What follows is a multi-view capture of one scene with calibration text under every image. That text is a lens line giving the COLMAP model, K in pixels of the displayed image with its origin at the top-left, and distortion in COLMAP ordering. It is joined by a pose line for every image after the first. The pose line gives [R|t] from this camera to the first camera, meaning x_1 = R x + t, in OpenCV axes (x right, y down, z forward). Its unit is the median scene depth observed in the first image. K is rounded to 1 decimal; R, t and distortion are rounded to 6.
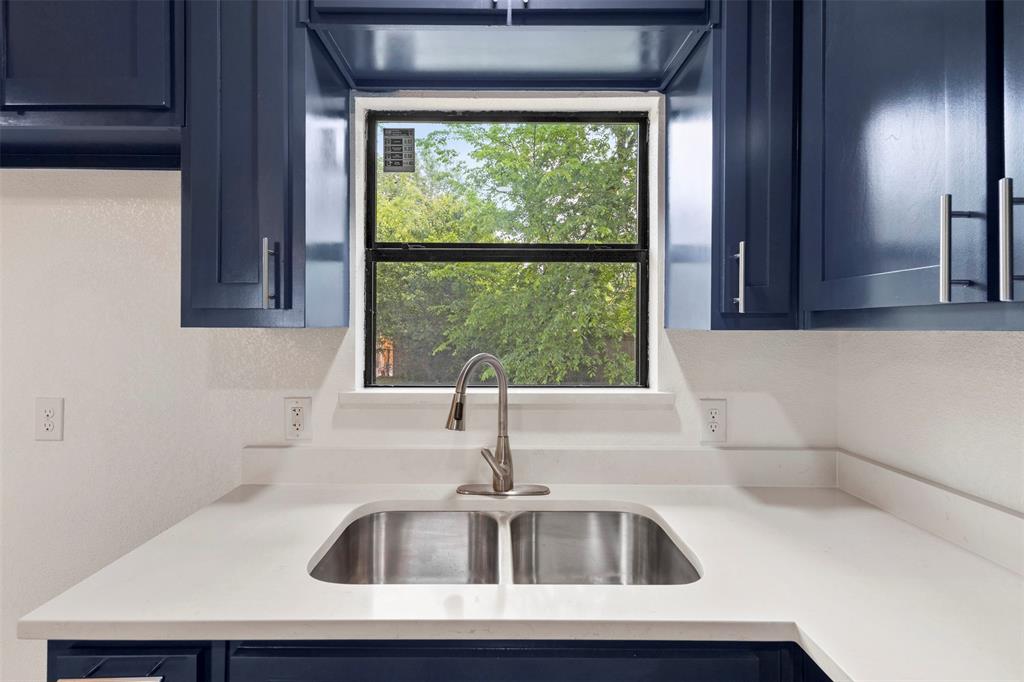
lens RADIAL K [[474.3, 0, 497.7], [0, 474.3, 325.1], [0, 0, 1]] dist [0.001438, 0.000006]
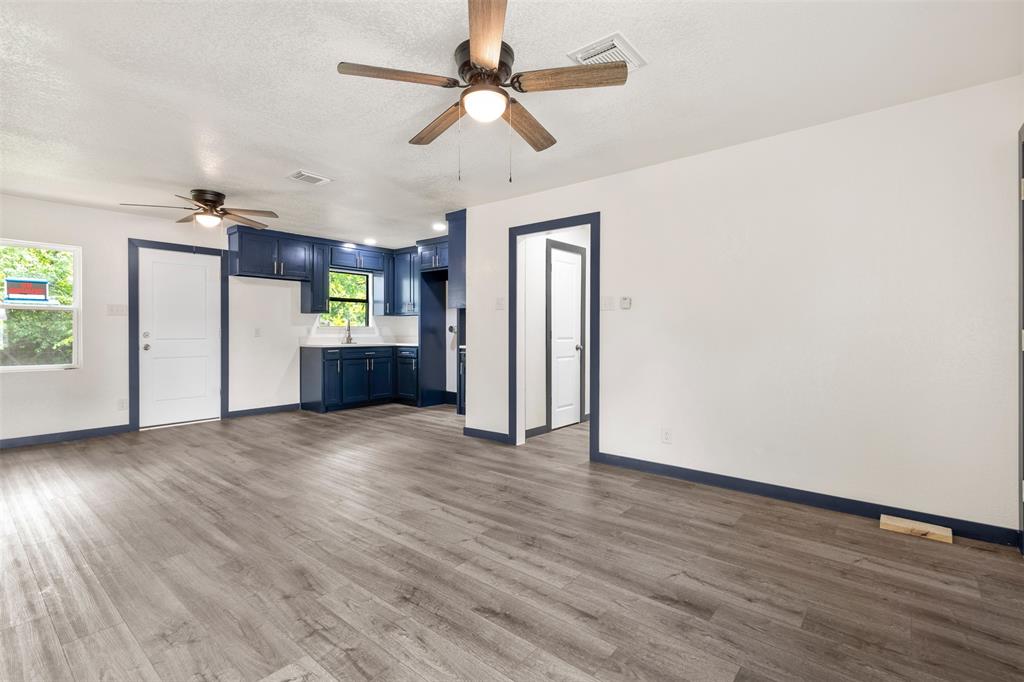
lens RADIAL K [[473.5, 0, 512.4], [0, 473.5, 331.5], [0, 0, 1]] dist [0.007775, -0.000134]
pose [[0.638133, -0.003583, 0.769918, -2.895897], [0.000316, 0.999990, 0.004391, 0.174484], [-0.769926, -0.002559, 0.638128, -3.827274]]
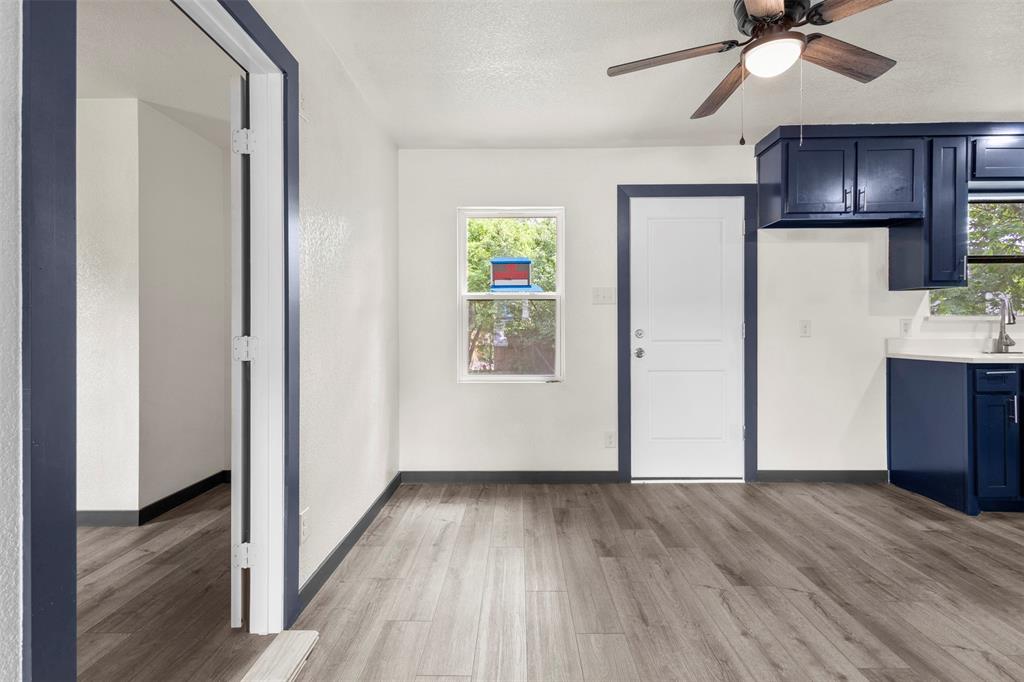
lens RADIAL K [[473.5, 0, 512.4], [0, 473.5, 331.5], [0, 0, 1]] dist [0.007775, -0.000134]
pose [[0.999951, -0.006470, -0.007428, -2.449440], [0.006505, 0.999968, 0.004653, 0.192000], [0.007398, -0.004701, 0.999962, -1.490495]]
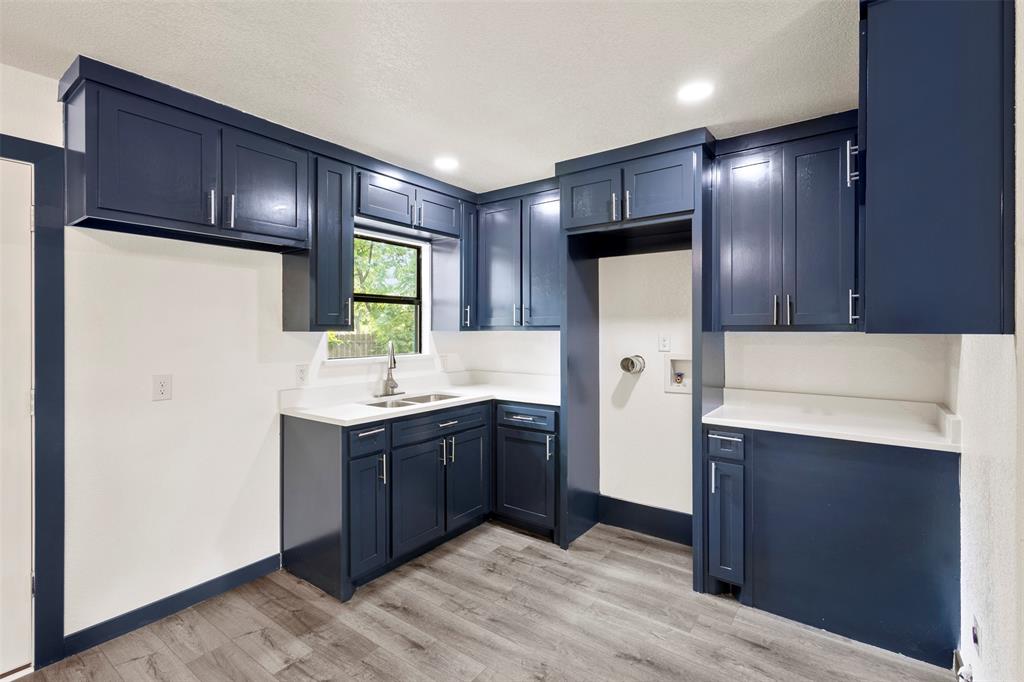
lens RADIAL K [[473.5, 0, 512.4], [0, 473.5, 331.5], [0, 0, 1]] dist [0.007775, -0.000134]
pose [[0.590439, -0.007859, 0.807044, -1.558140], [0.001935, 0.999964, 0.008322, -0.009526], [-0.807080, -0.003352, 0.590433, -0.974867]]
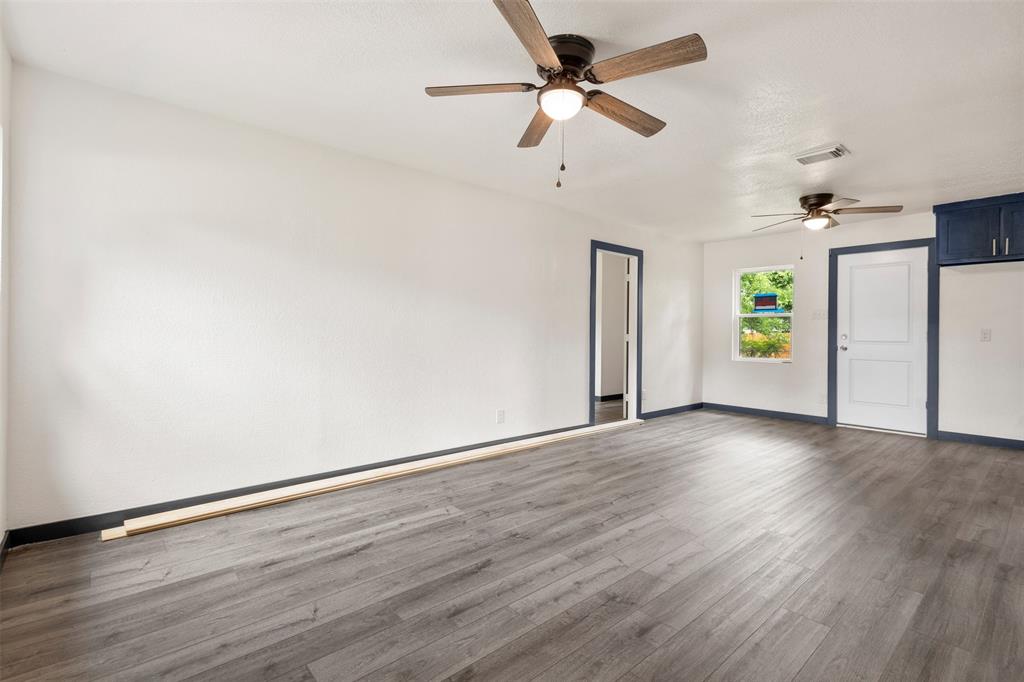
lens RADIAL K [[468.9, 0, 507.0], [0, 468.9, 327.4], [0, 0, 1]] dist [0.001375, -0.000030]
pose [[0.657401, -0.004415, -0.753528, -0.644761], [-0.004558, 0.999941, -0.009836, 0.191074], [0.753527, 0.009901, 0.657342, -3.904839]]
